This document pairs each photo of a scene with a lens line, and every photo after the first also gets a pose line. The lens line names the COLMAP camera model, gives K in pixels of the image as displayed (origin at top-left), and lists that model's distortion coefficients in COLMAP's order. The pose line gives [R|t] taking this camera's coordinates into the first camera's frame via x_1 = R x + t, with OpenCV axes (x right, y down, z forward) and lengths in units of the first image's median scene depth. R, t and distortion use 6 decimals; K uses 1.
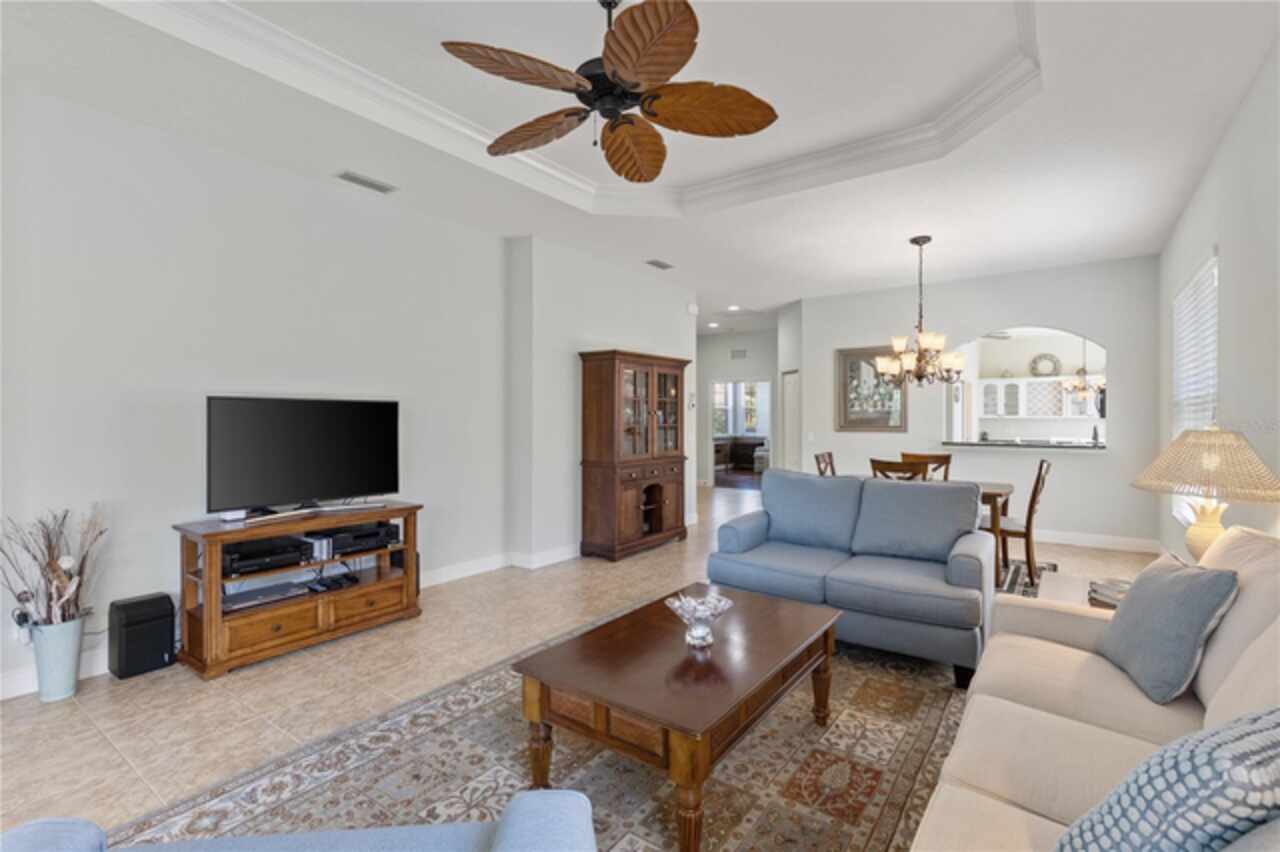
lens RADIAL K [[585.0, 0, 635.6], [0, 585.0, 428.3], [0, 0, 1]] dist [0.001512, 0.000273]
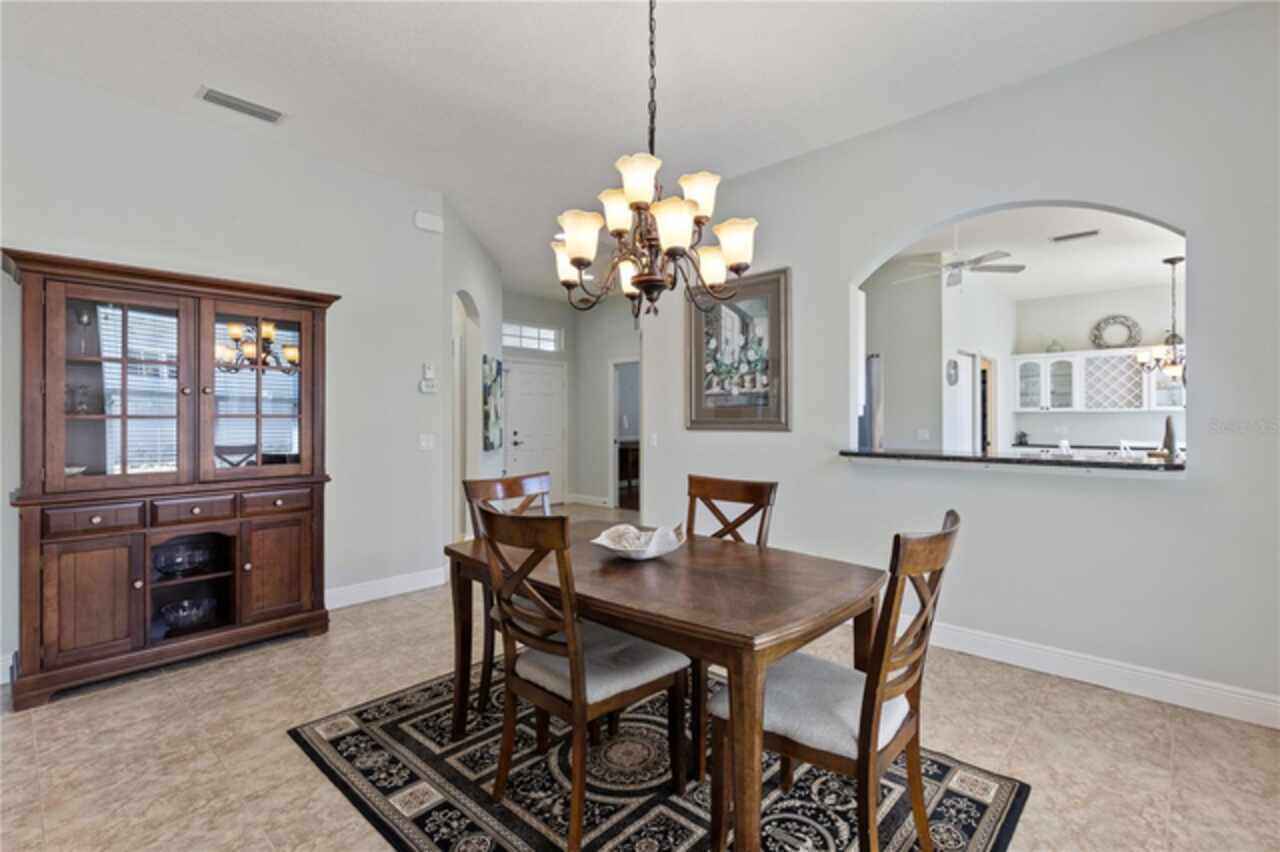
lens RADIAL K [[585.0, 0, 642.4], [0, 585.0, 414.0], [0, 0, 1]] dist [0.001512, 0.000273]
pose [[0.993576, -0.000459, -0.113165, 0.253029], [-0.002422, 0.999676, -0.025322, 0.002955], [0.113140, 0.025433, 0.993254, 0.295277]]
